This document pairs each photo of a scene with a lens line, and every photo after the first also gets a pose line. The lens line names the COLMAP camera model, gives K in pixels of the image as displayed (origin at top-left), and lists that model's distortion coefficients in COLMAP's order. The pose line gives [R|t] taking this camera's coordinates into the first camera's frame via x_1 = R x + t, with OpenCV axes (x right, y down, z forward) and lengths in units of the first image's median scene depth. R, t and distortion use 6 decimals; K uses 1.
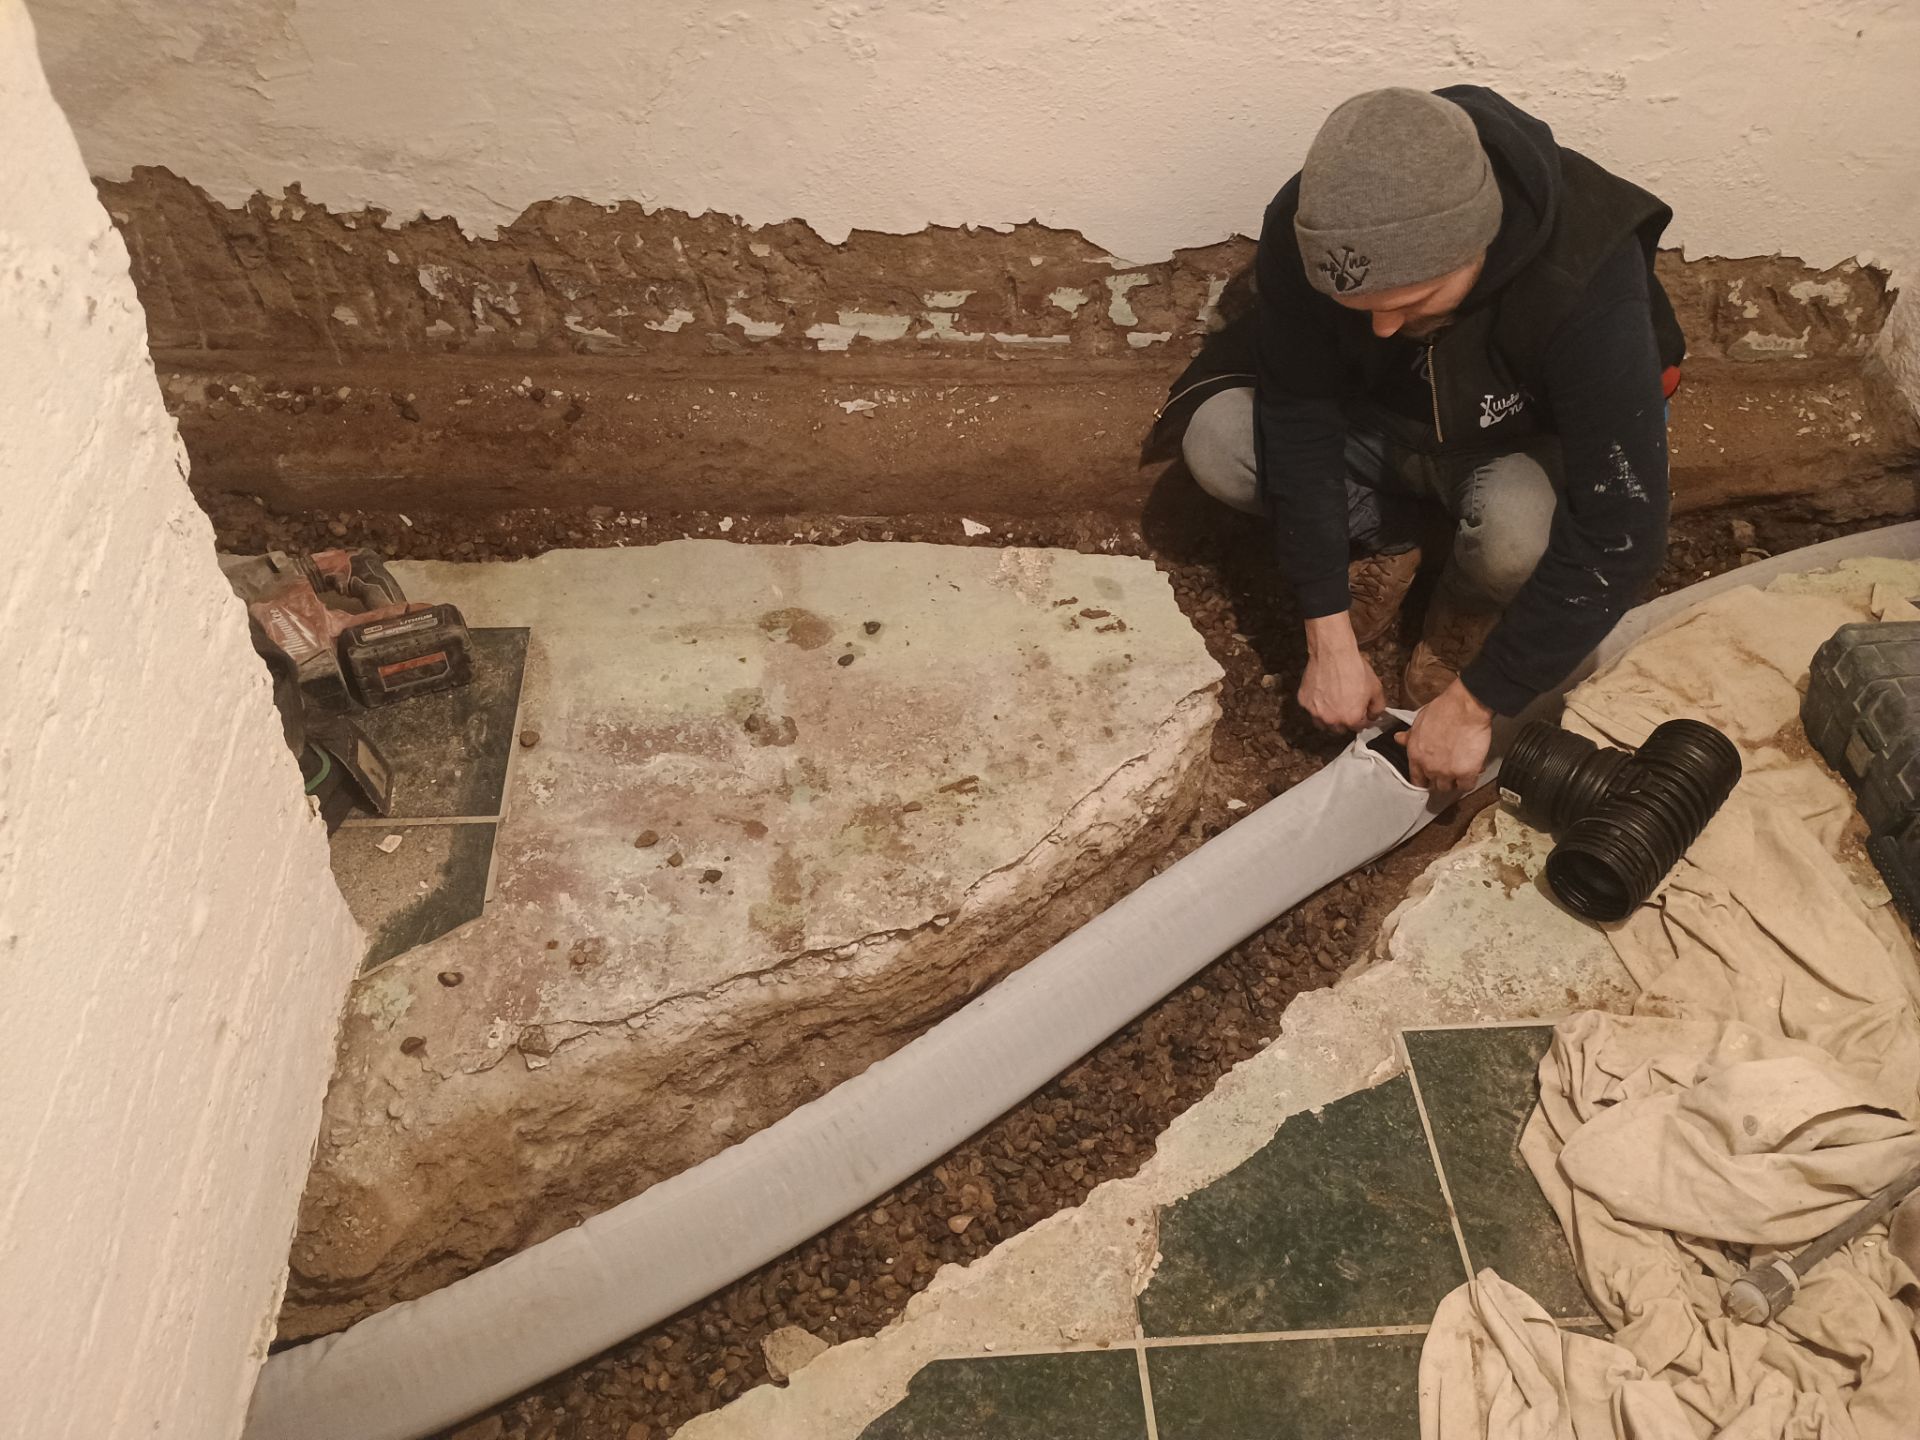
lens RADIAL K [[1588.8, 0, 953.5], [0, 1588.8, 793.0], [0, 0, 1]] dist [0.045341, -0.005732]
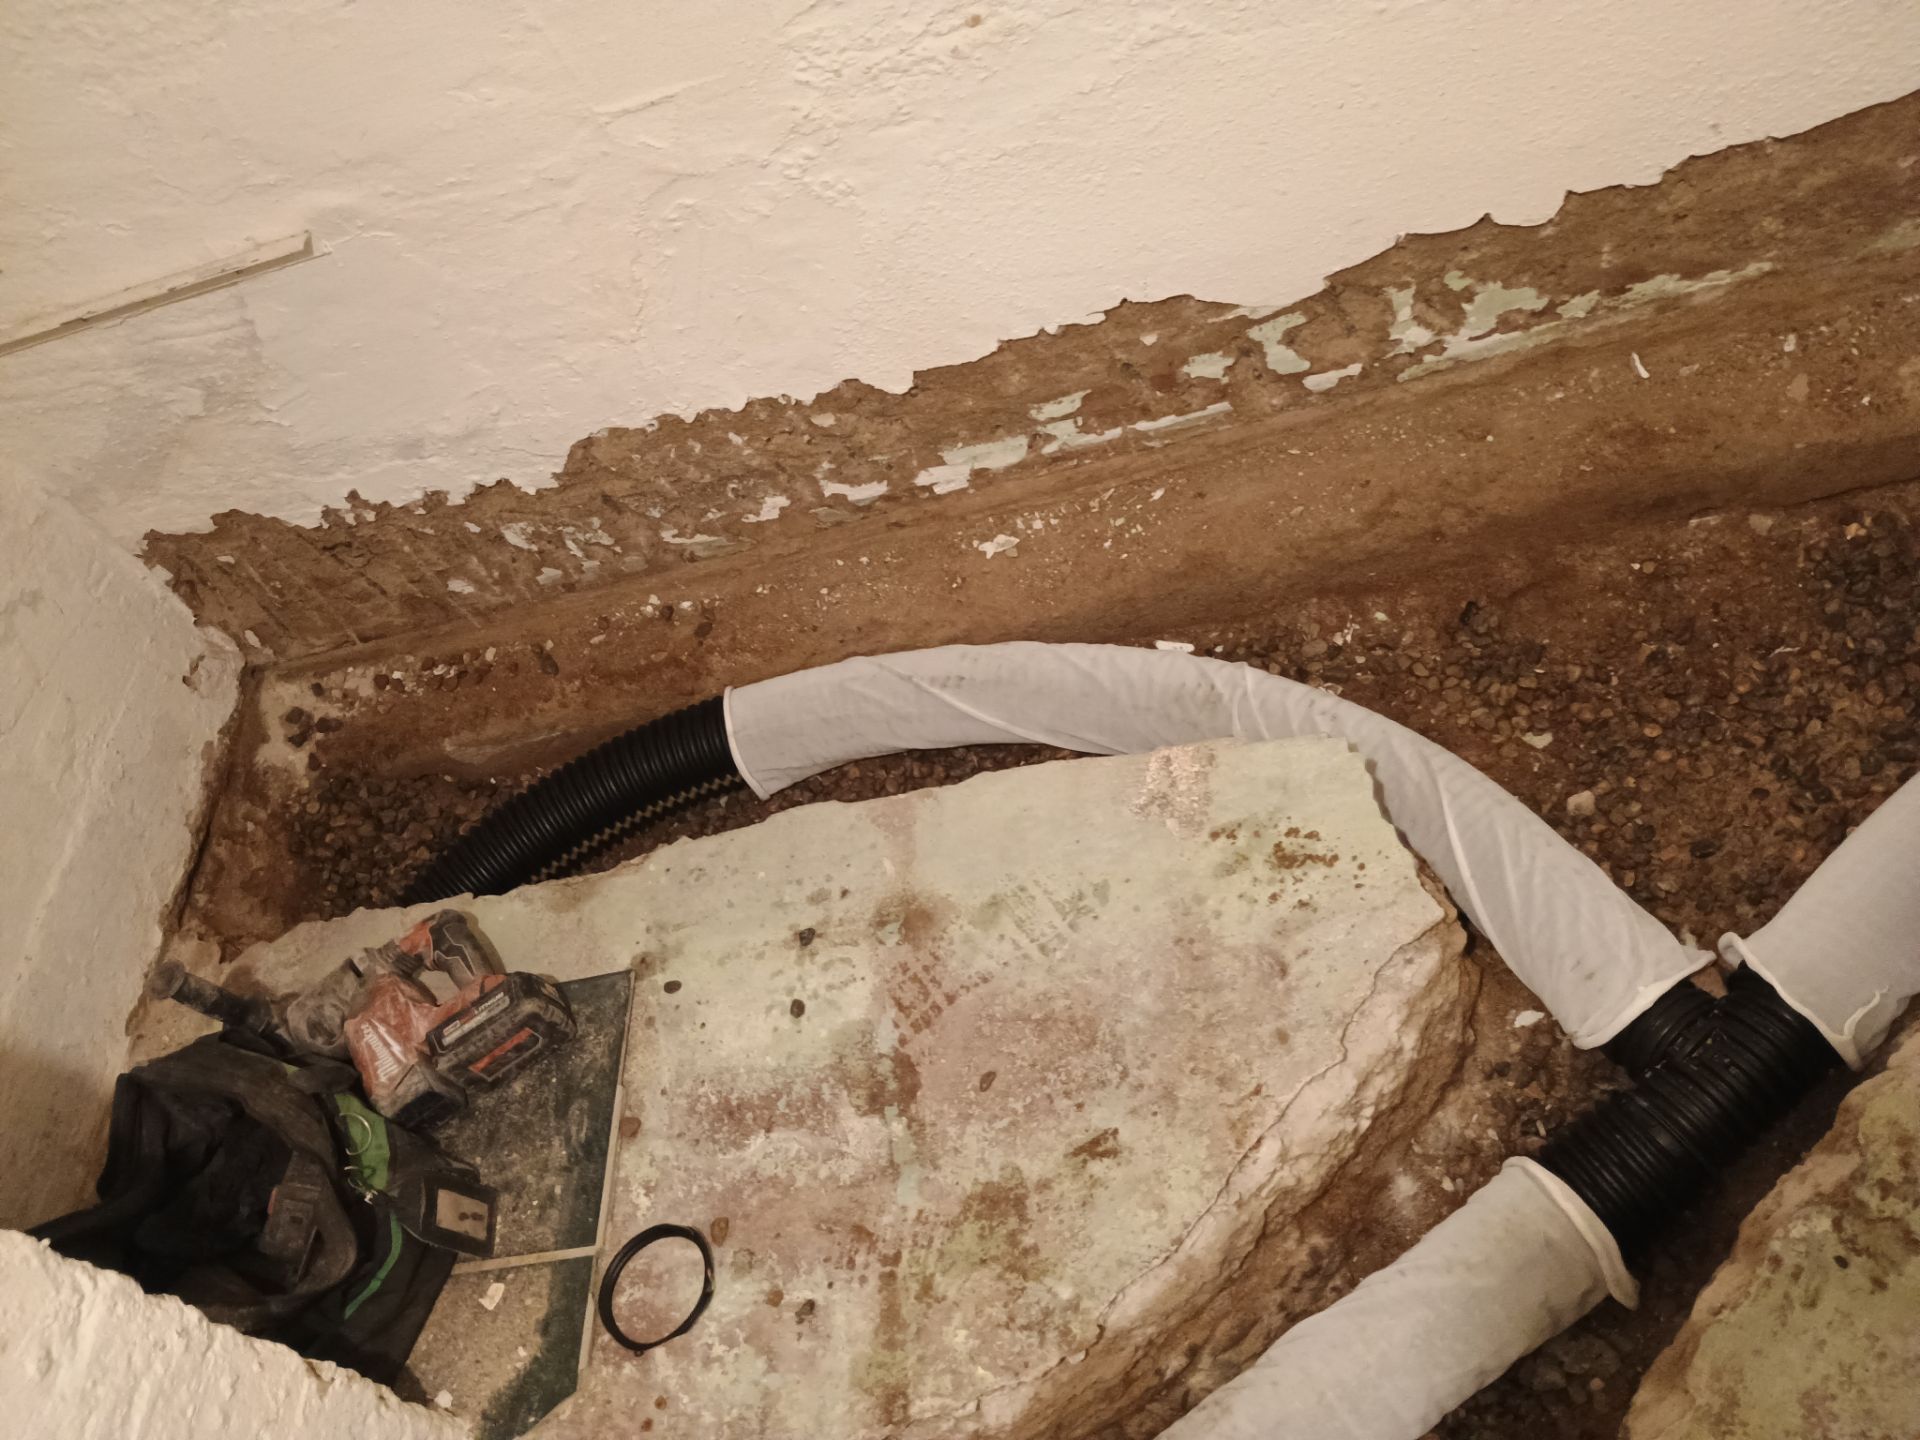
lens RADIAL K [[1589.0, 0, 974.6], [0, 1589.0, 764.9], [0, 0, 1]] dist [0.065932, -0.077102]
pose [[0.918191, -0.167453, -0.359006, 0.234990], [0.214615, 0.972017, 0.095513, -0.244415], [0.332966, -0.164747, 0.928435, 0.241712]]
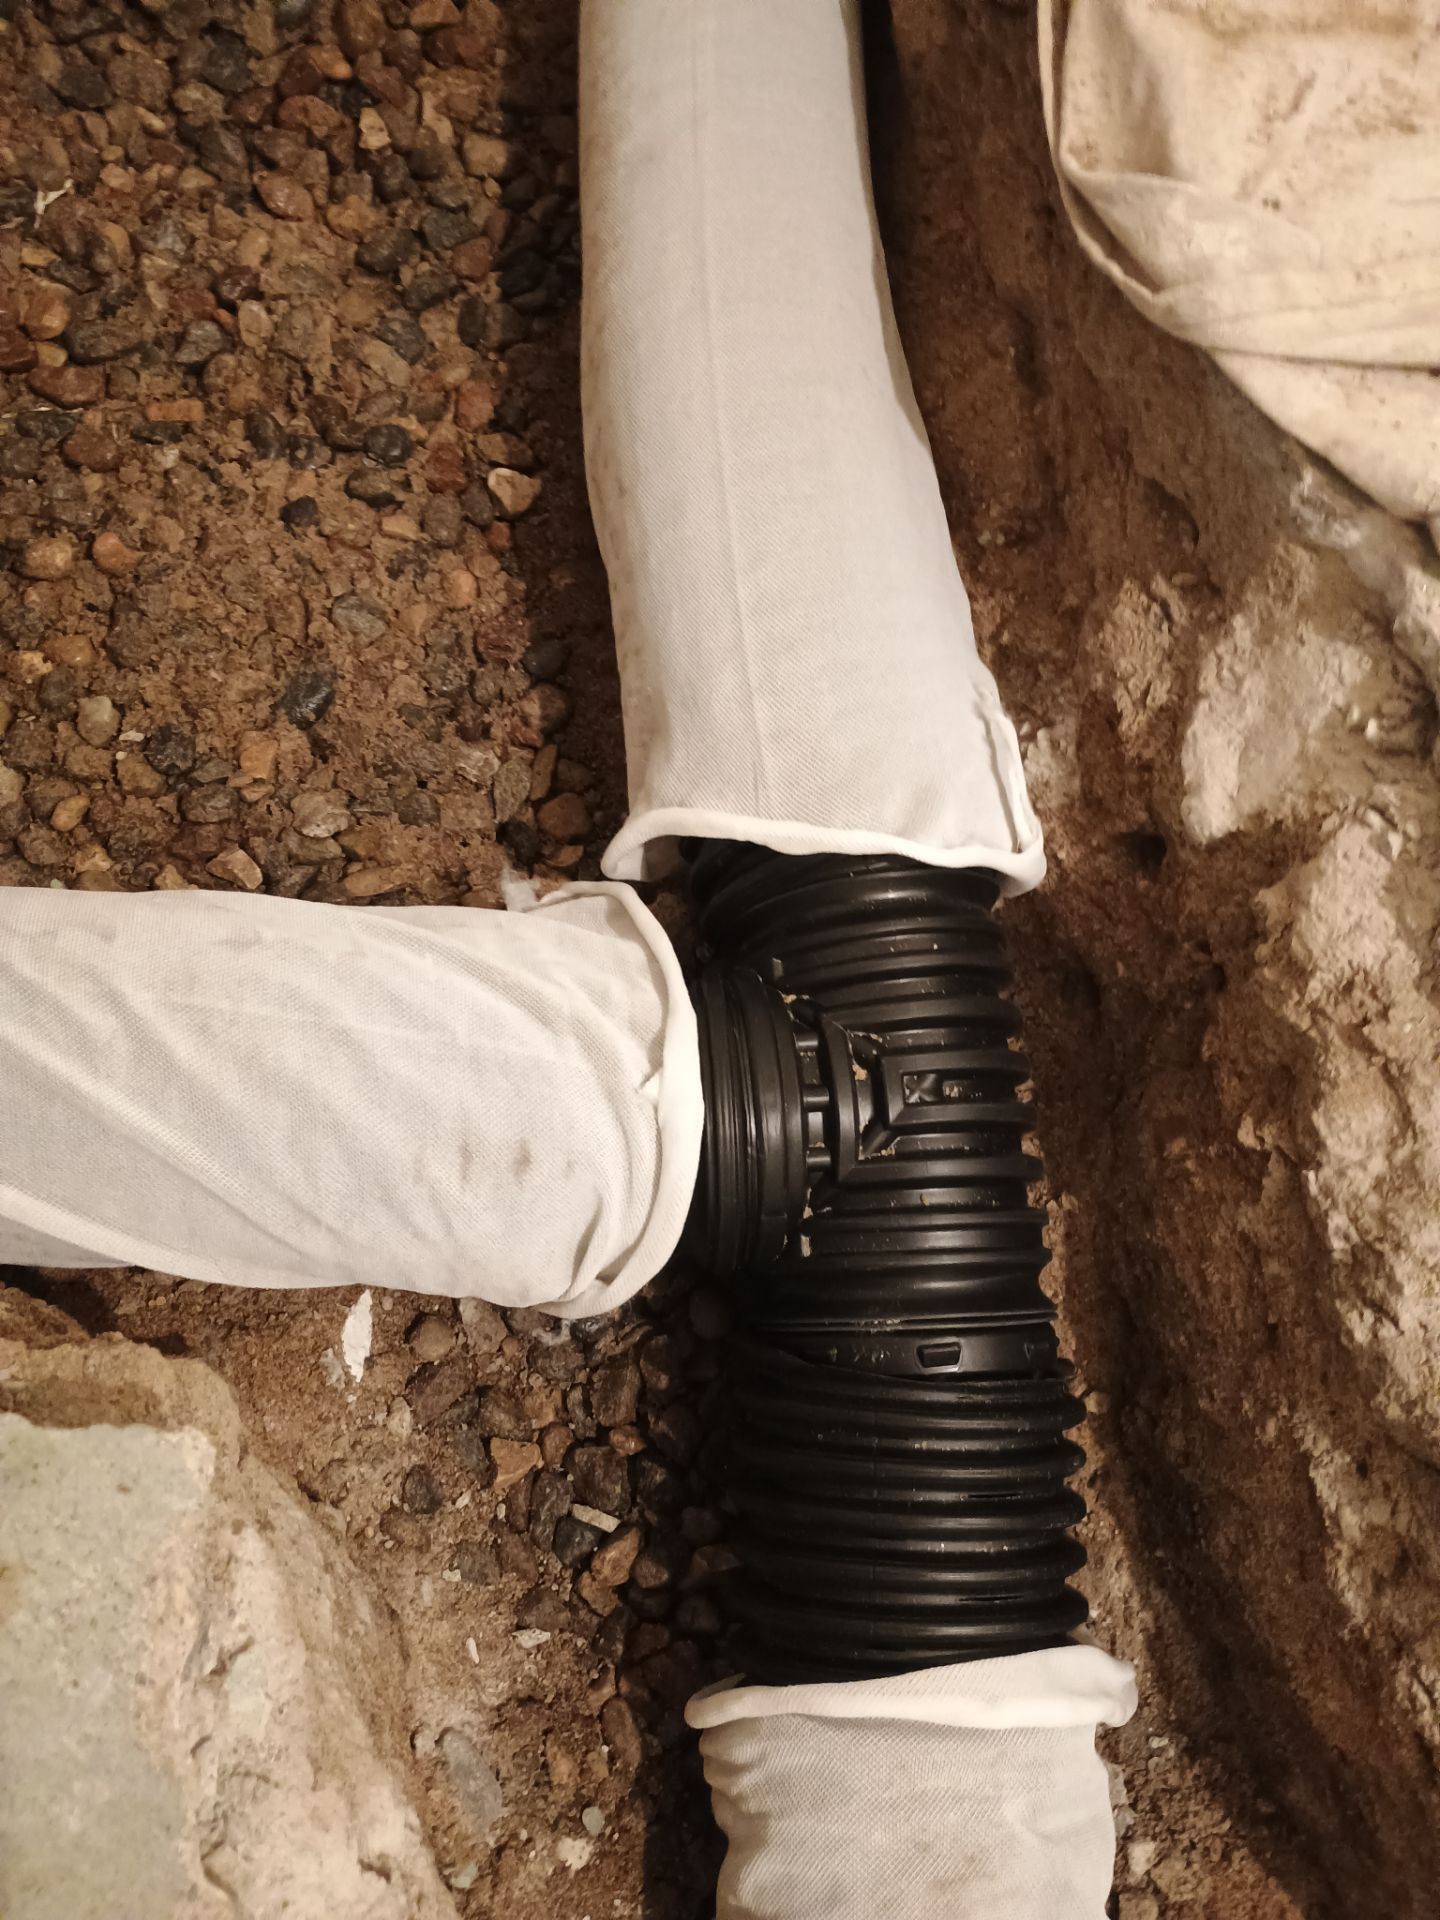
lens RADIAL K [[1594.8, 0, 689.1], [0, 1594.8, 952.6], [0, 0, 1]] dist [0.056590, -0.091913]
pose [[0.547220, -0.771600, 0.324321, 0.174644], [0.493593, 0.610432, 0.619466, -0.178744], [-0.675956, -0.178902, 0.714897, 0.804693]]
